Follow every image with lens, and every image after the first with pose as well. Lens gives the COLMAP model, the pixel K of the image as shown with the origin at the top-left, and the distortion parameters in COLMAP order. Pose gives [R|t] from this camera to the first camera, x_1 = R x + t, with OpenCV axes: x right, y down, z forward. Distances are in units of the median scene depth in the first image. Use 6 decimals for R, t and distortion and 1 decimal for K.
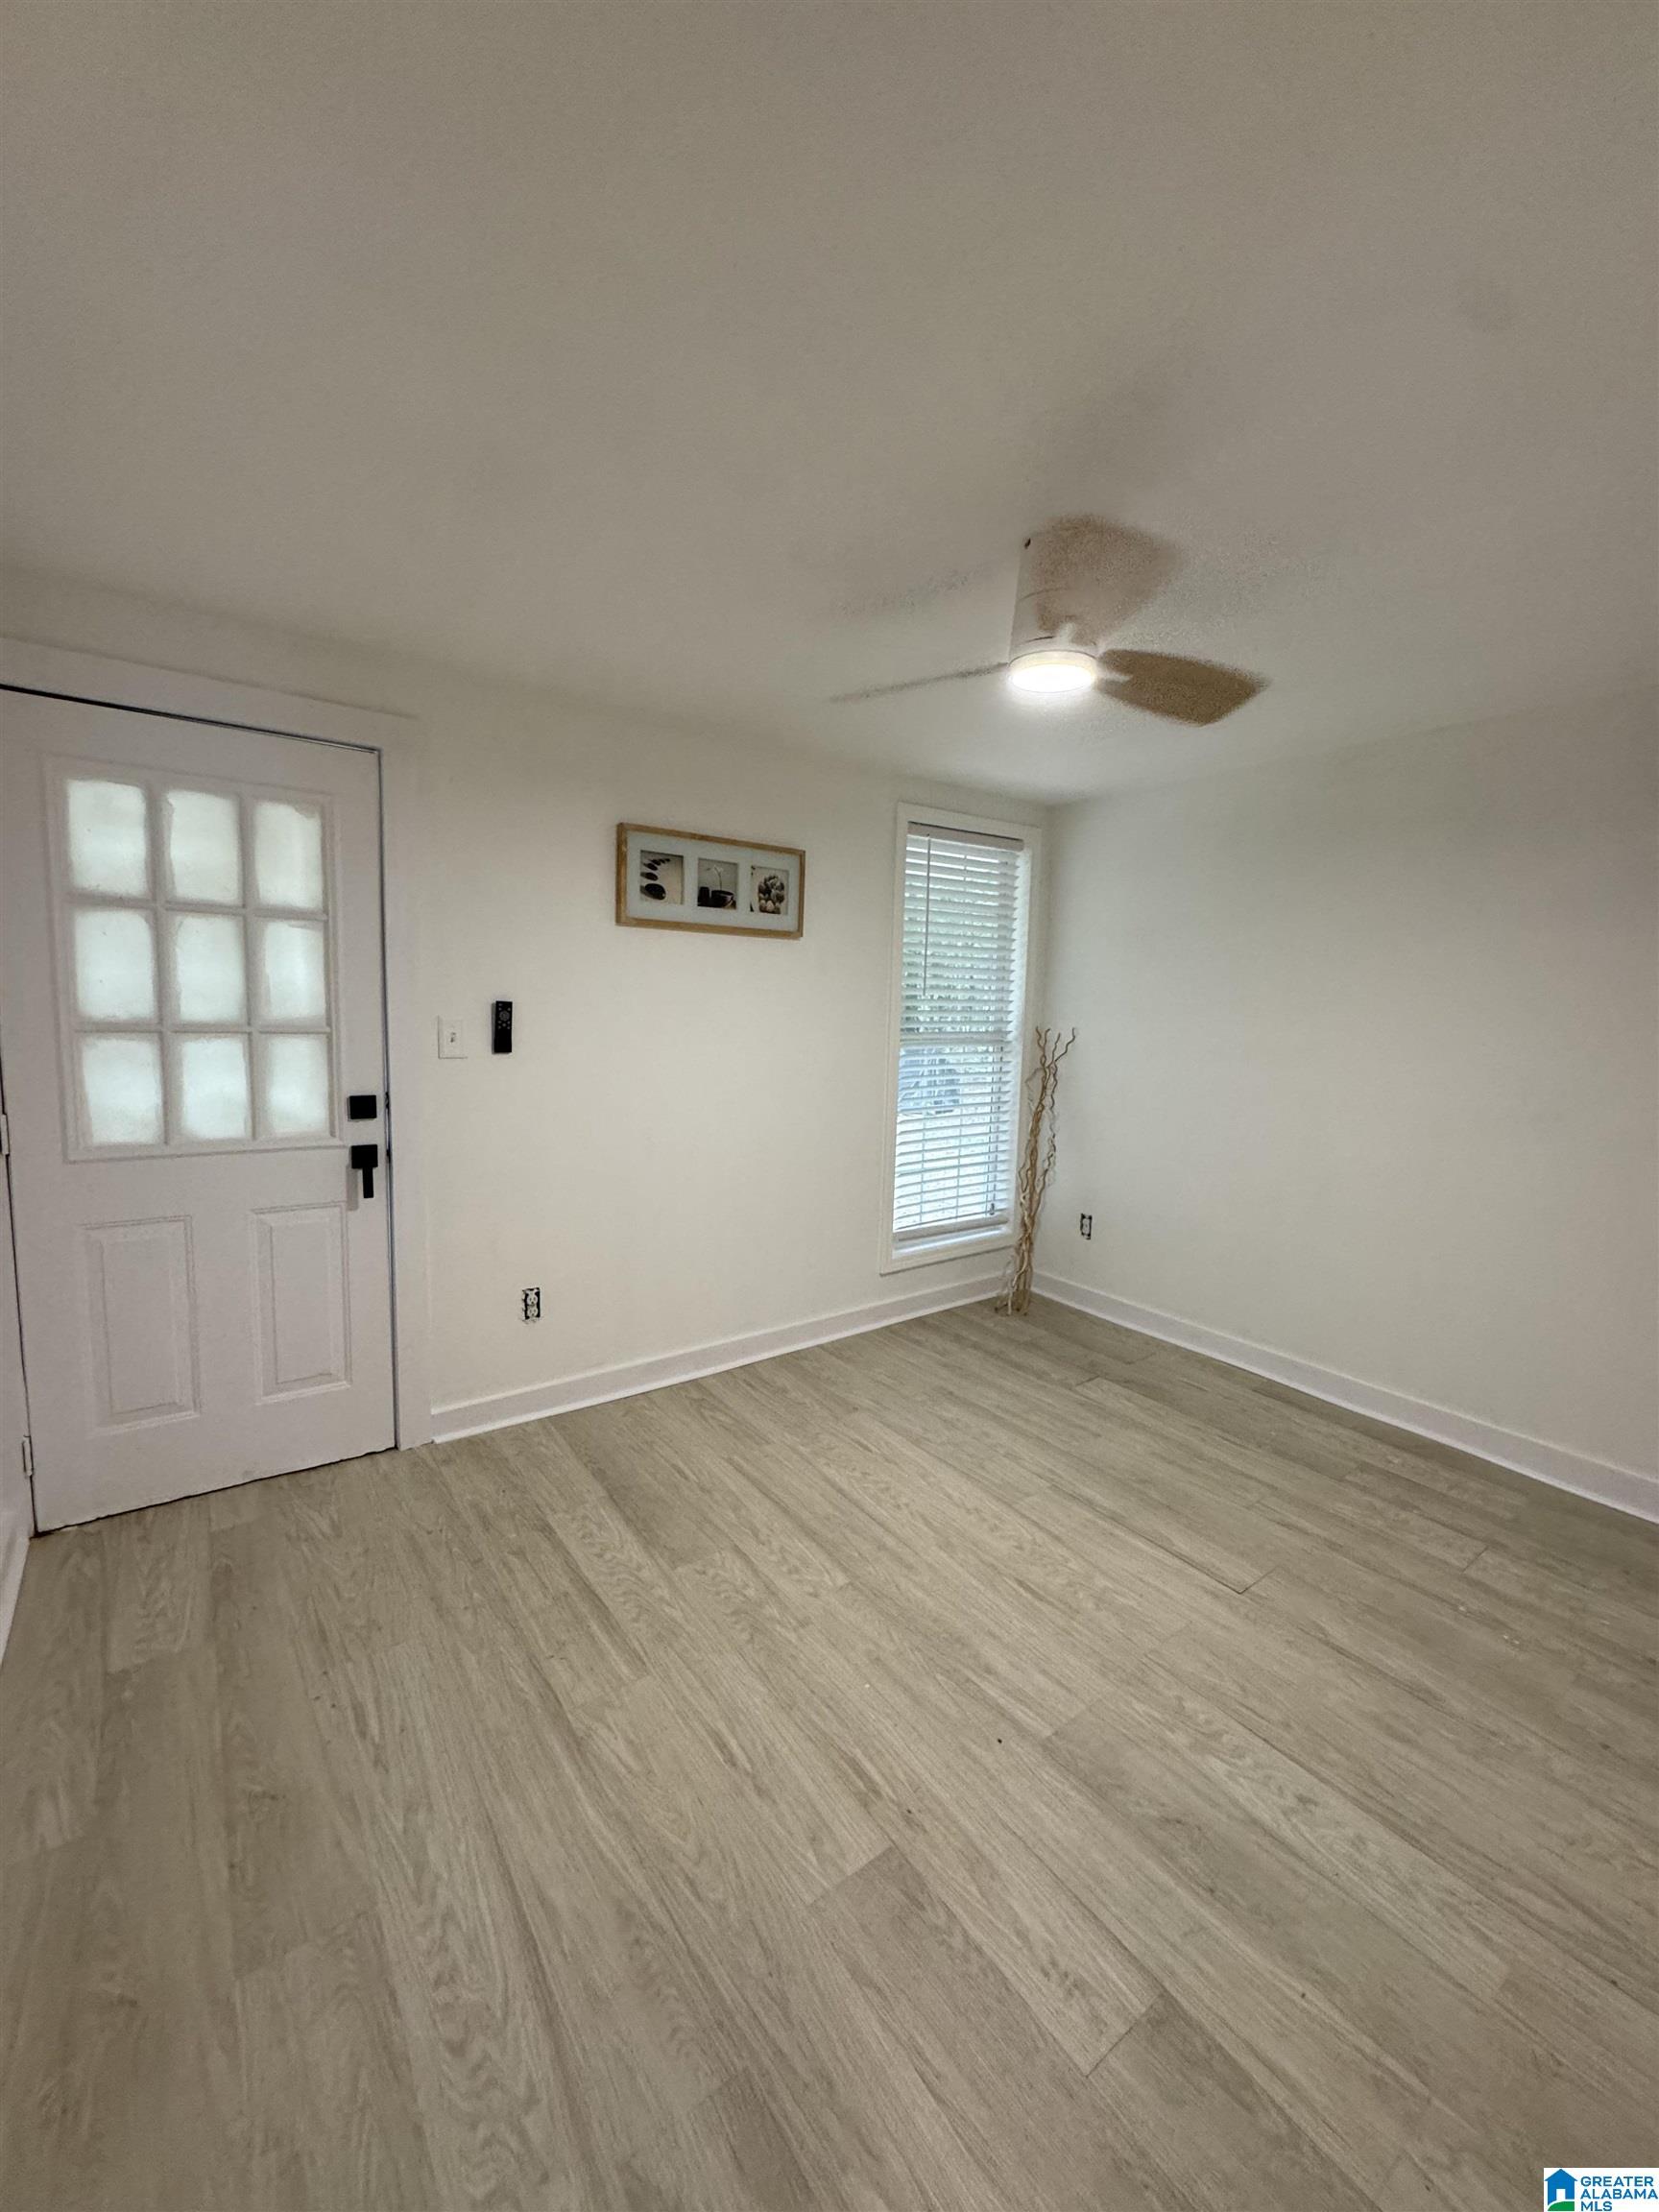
lens RADIAL K [[875.0, 0, 824.2], [0, 875.0, 1105.3], [0, 0, 1]] dist [-0.001941, 0.000300]
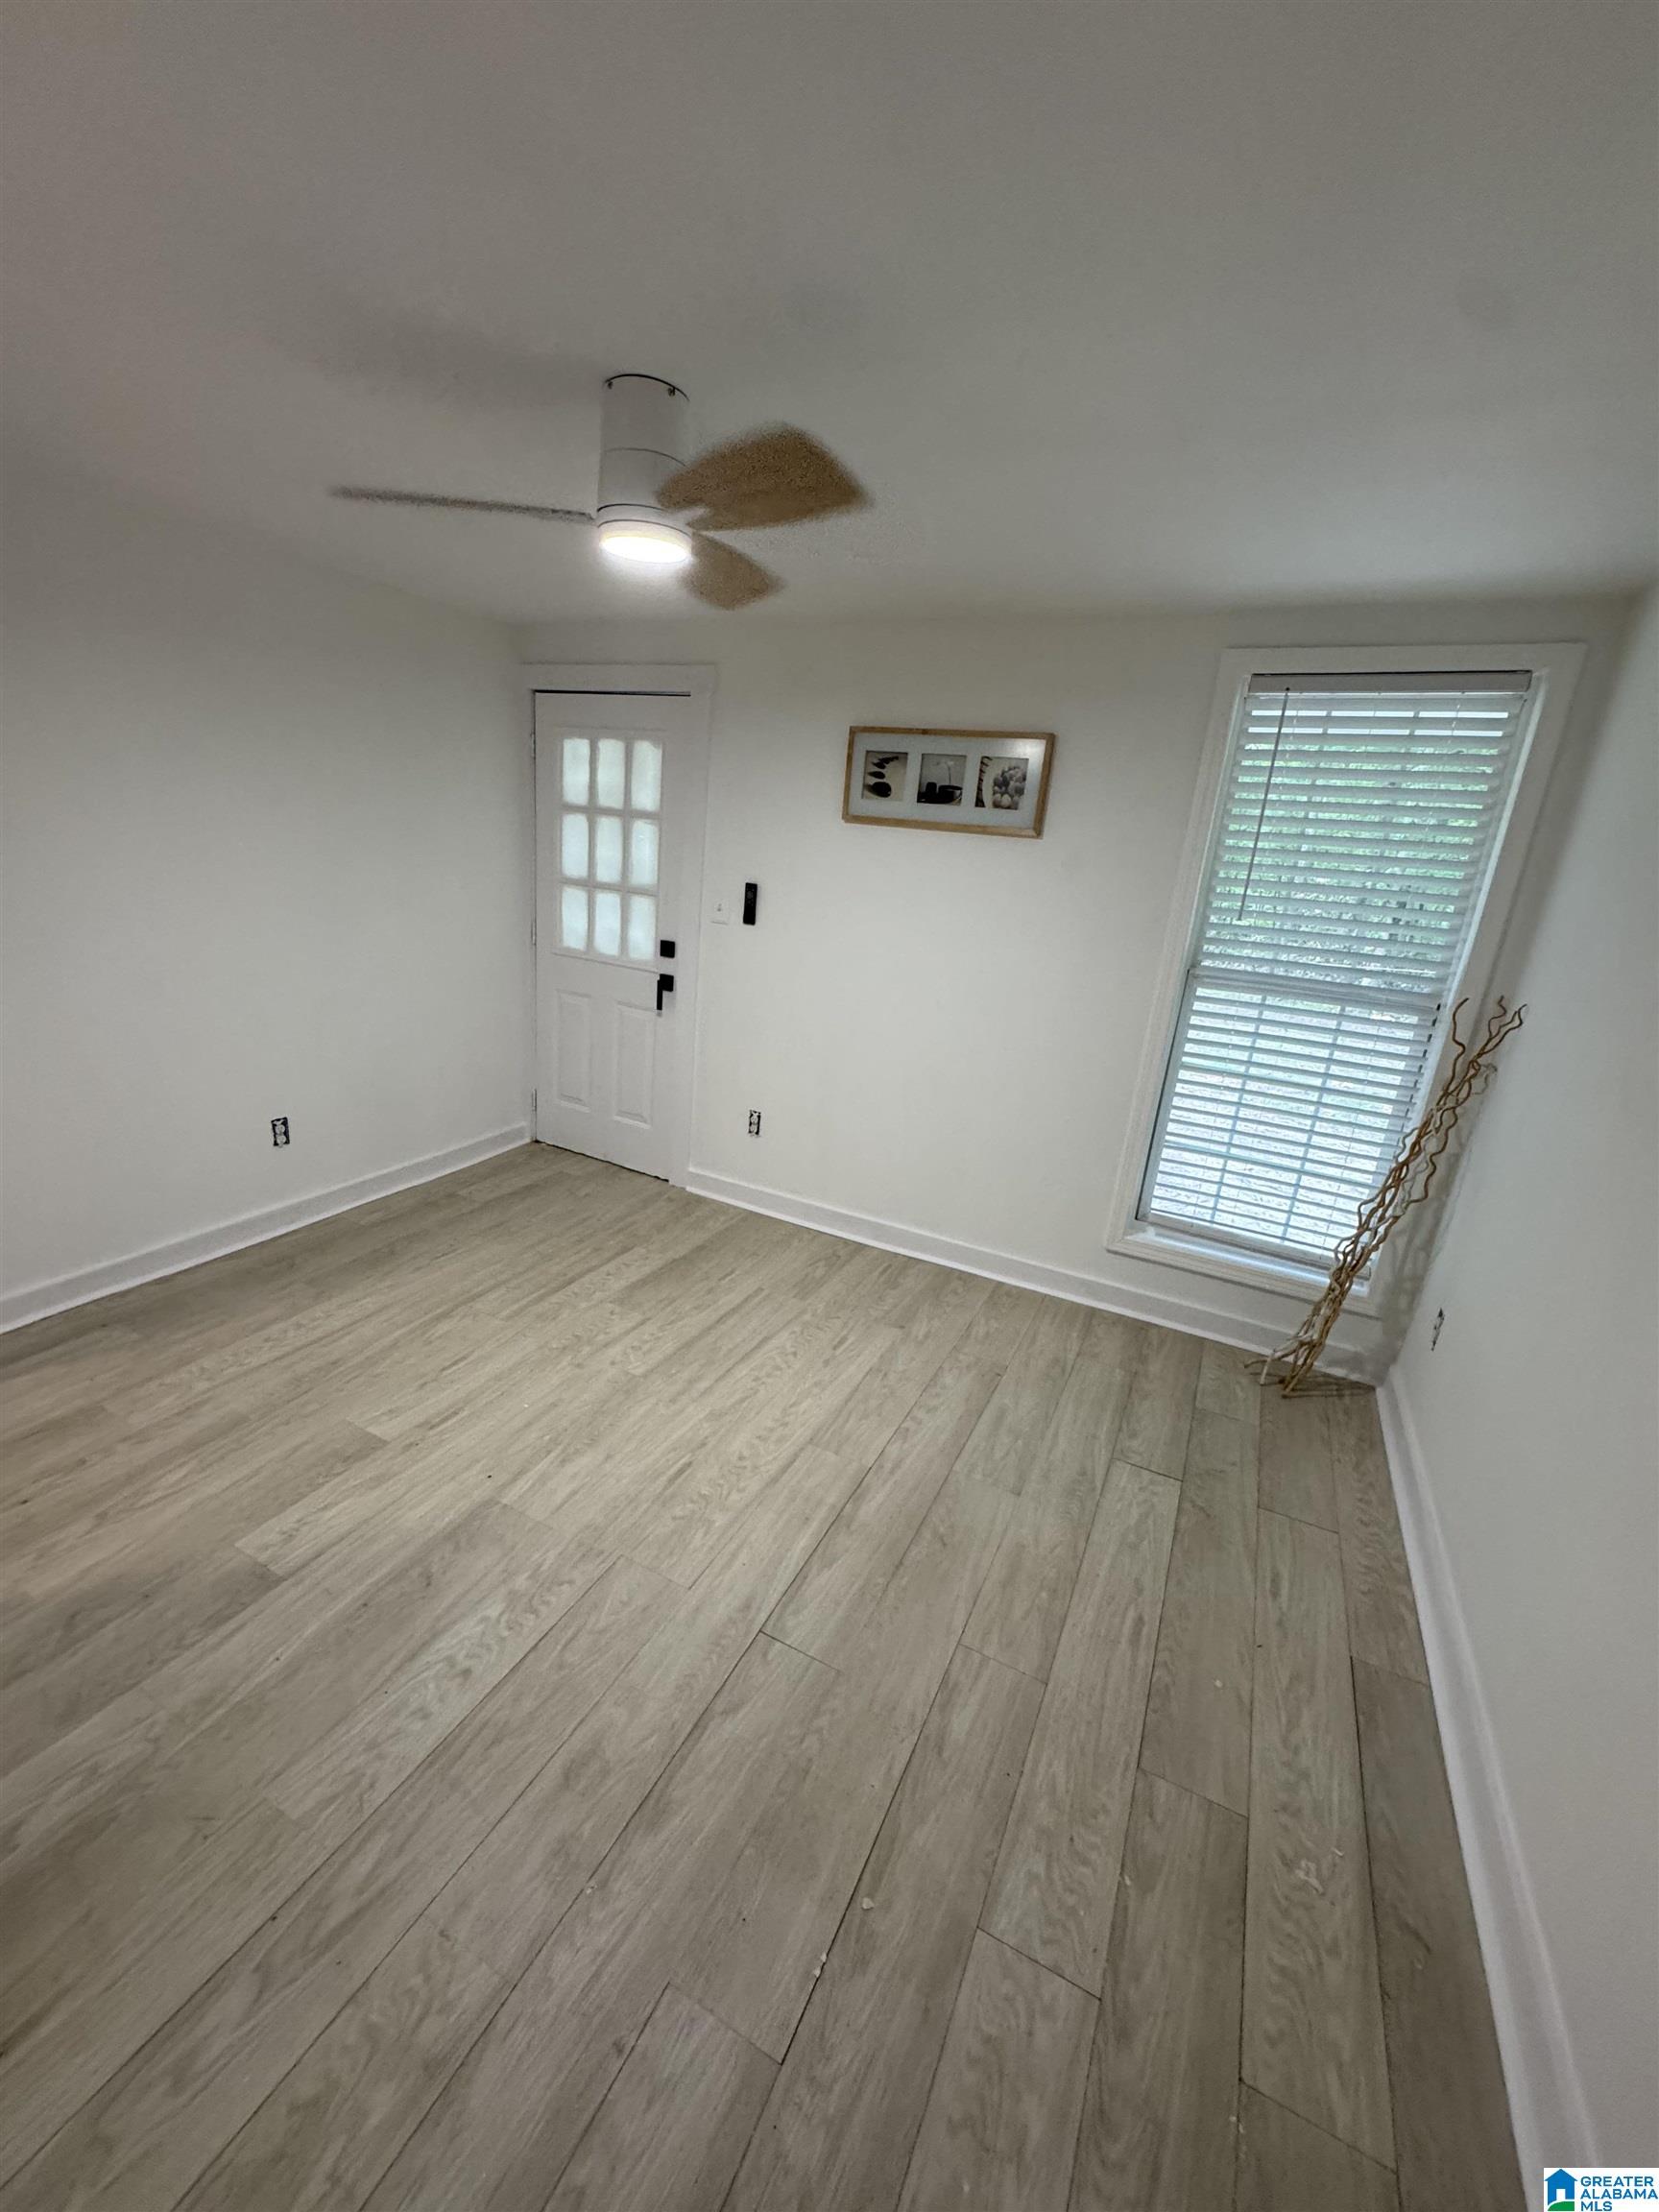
lens RADIAL K [[875.0, 0, 826.3], [0, 875.0, 1100.6], [0, 0, 1]] dist [-0.001941, 0.000300]
pose [[0.463414, 0.264398, -0.845778, 1.003776], [-0.178566, 0.962734, 0.203121, -0.108611], [0.867964, 0.056898, 0.493357, 0.565026]]
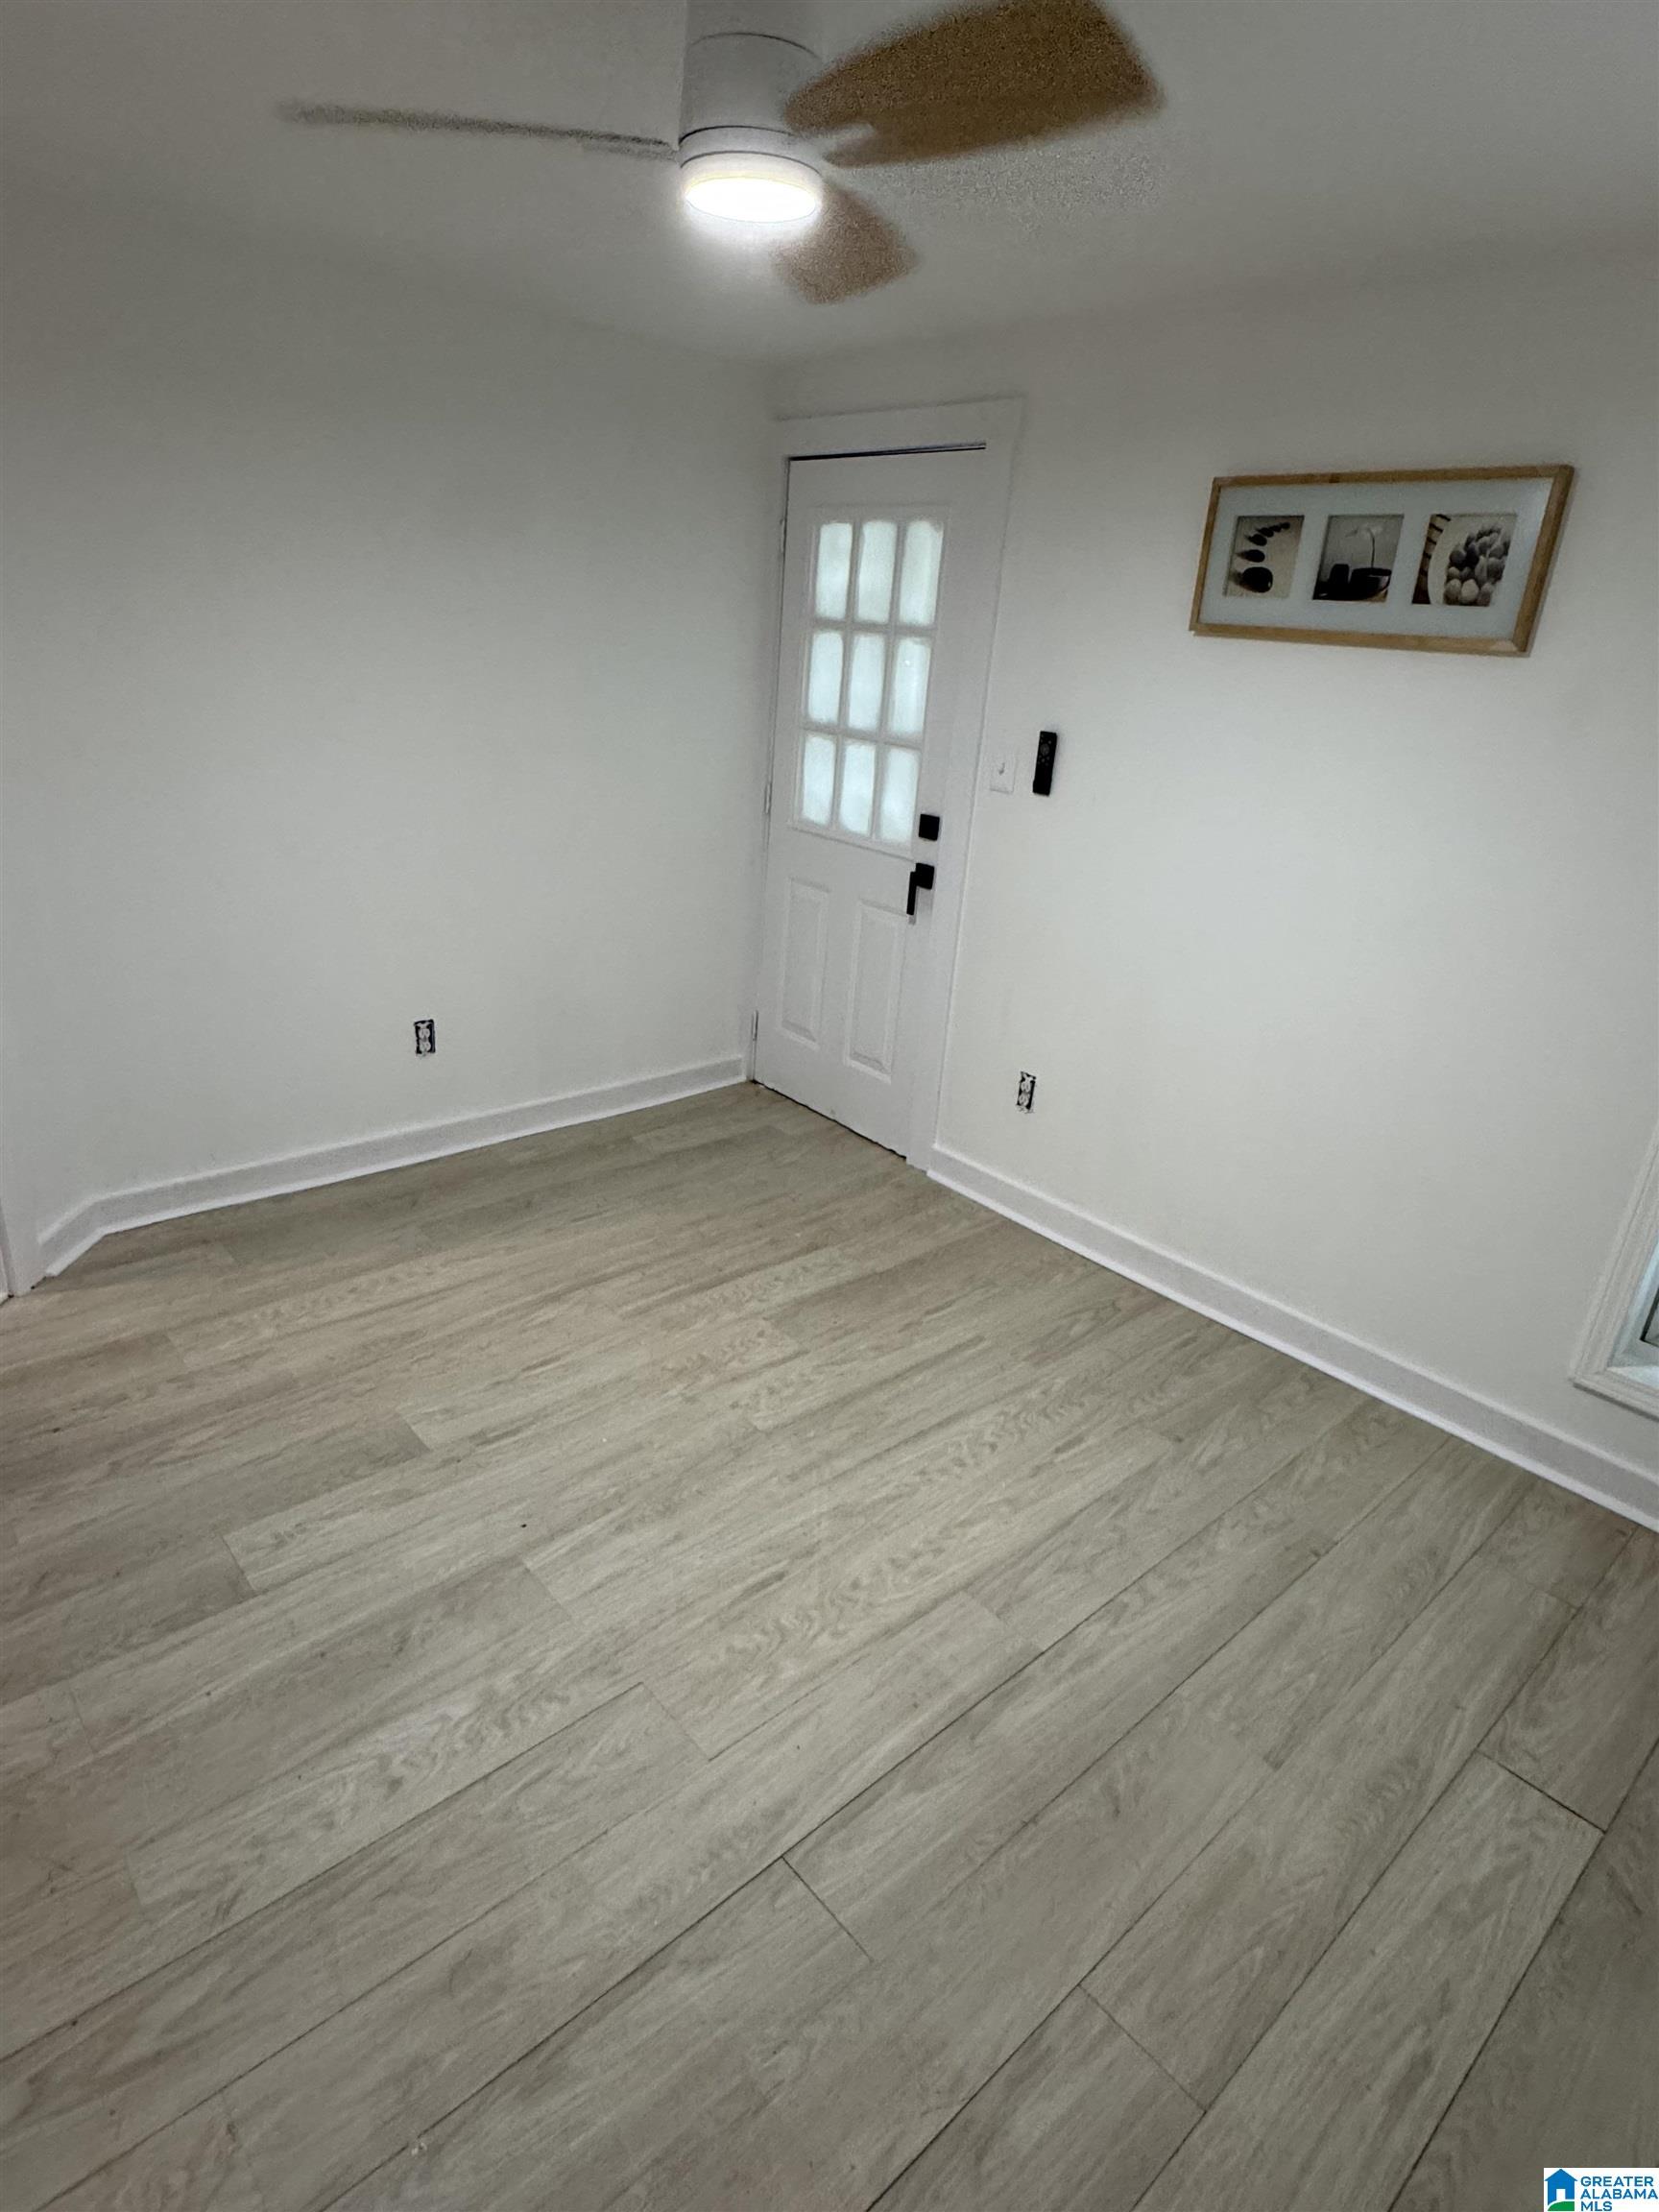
lens RADIAL K [[1199.9, 0, 831.7], [0, 1199.9, 1090.9], [0, 0, 1]] dist [-0.004533, 0.001908]
pose [[0.103838, 0.335040, -0.936465, 0.961528], [-0.188695, 0.931090, 0.312194, -0.138998], [0.976530, 0.144288, 0.159903, 0.774509]]
